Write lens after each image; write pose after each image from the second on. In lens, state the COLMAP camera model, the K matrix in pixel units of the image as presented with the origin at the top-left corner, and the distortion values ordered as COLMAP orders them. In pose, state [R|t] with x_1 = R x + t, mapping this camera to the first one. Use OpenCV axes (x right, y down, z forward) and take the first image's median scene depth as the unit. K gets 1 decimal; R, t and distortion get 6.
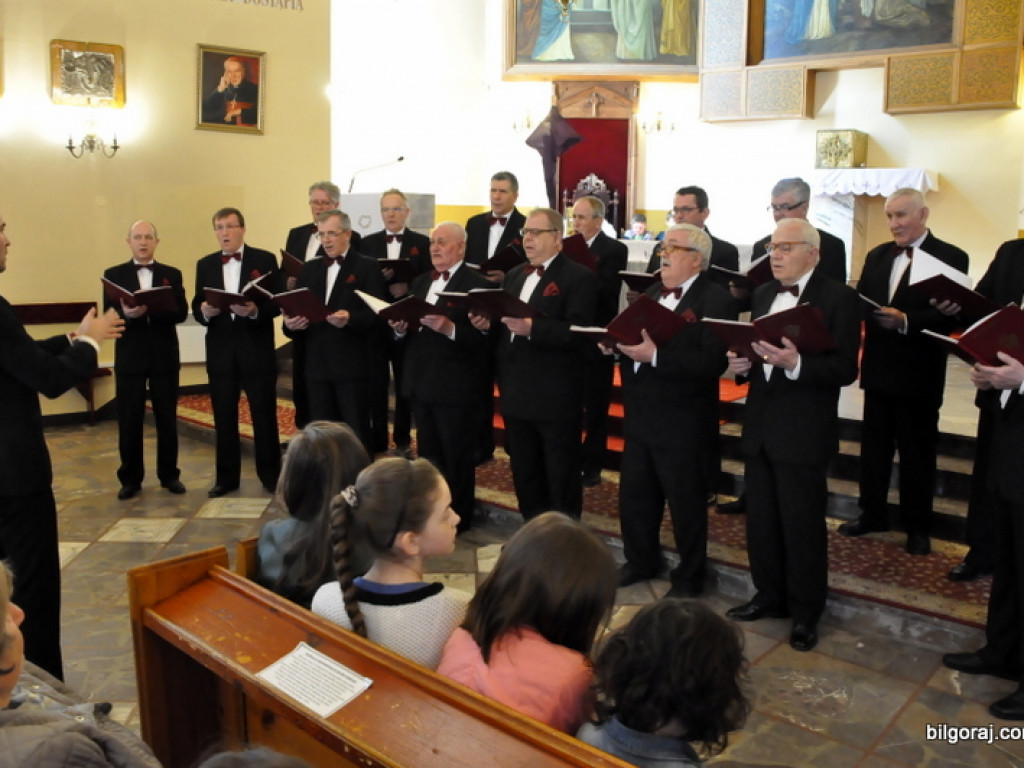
lens RADIAL K [[871.9, 0, 471.9], [0, 871.9, 389.6], [0, 0, 1]] dist [-0.134833, 0.085801]
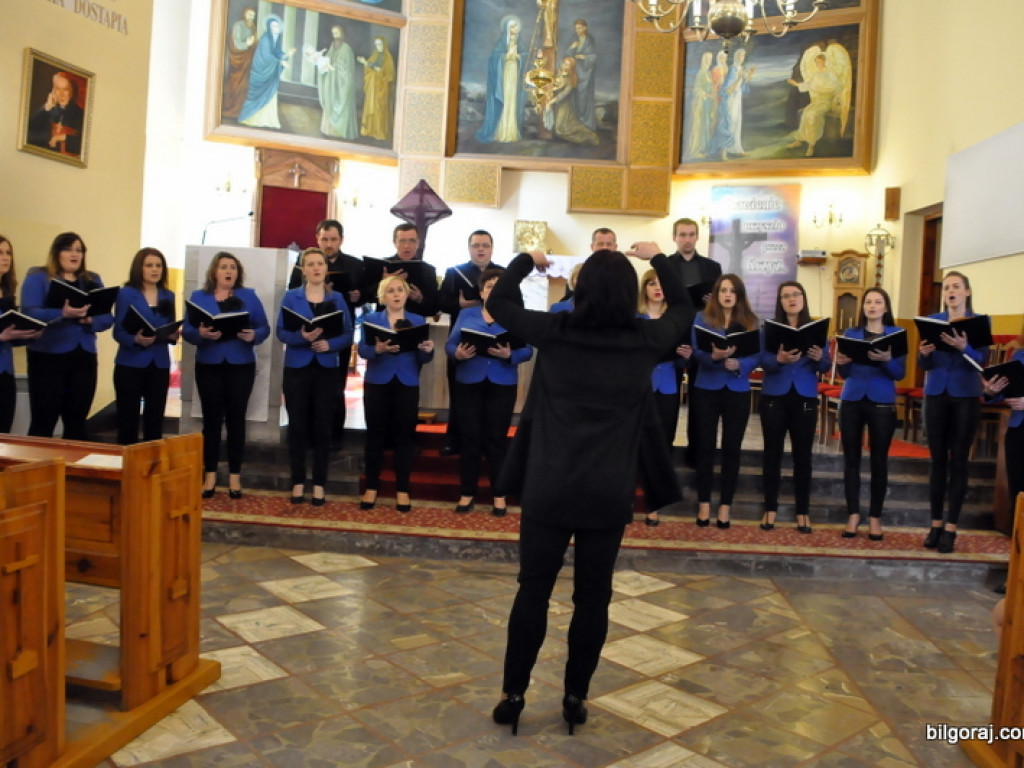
lens RADIAL K [[903.1, 0, 468.9], [0, 903.1, 365.9], [0, 0, 1]] dist [-0.103324, 0.071513]
pose [[0.801246, 0.002495, 0.598330, -0.410299], [0.069451, 0.992844, -0.097144, 0.007230], [-0.594291, 0.119391, 0.795339, 0.090114]]
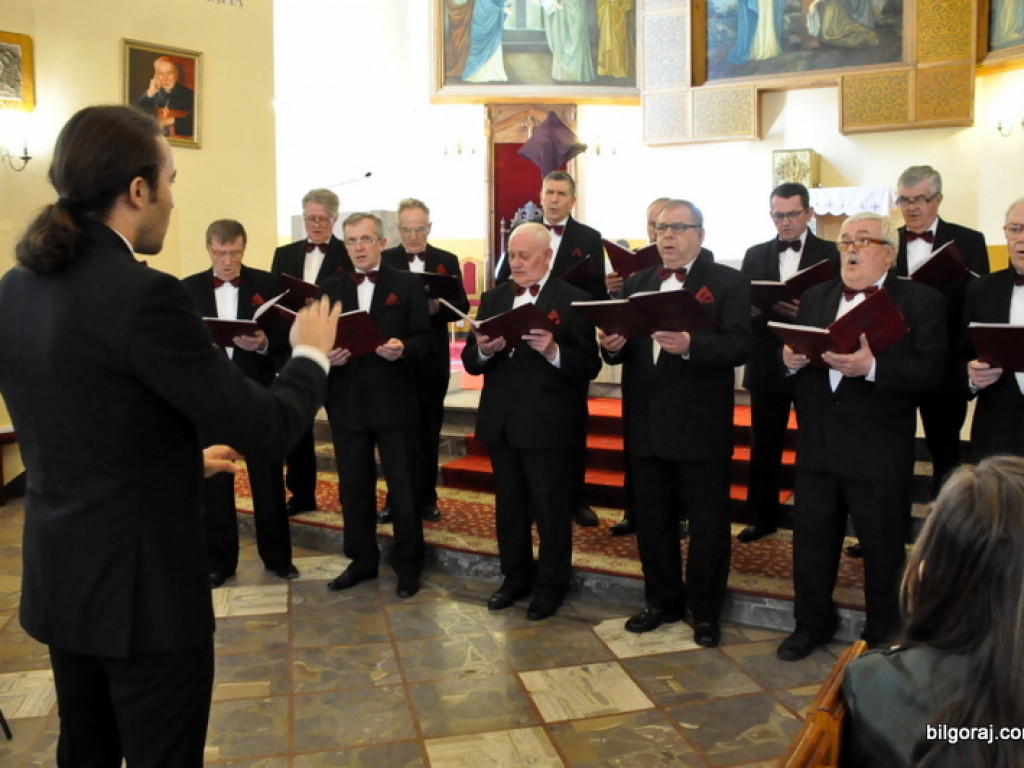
lens RADIAL K [[887.4, 0, 477.9], [0, 887.4, 377.3], [0, 0, 1]] dist [-0.119776, 0.067156]
pose [[0.983498, -0.042102, 0.175950, -0.119316], [0.054833, 0.996168, -0.068133, 0.001582], [-0.172408, 0.076656, 0.982038, 0.108947]]
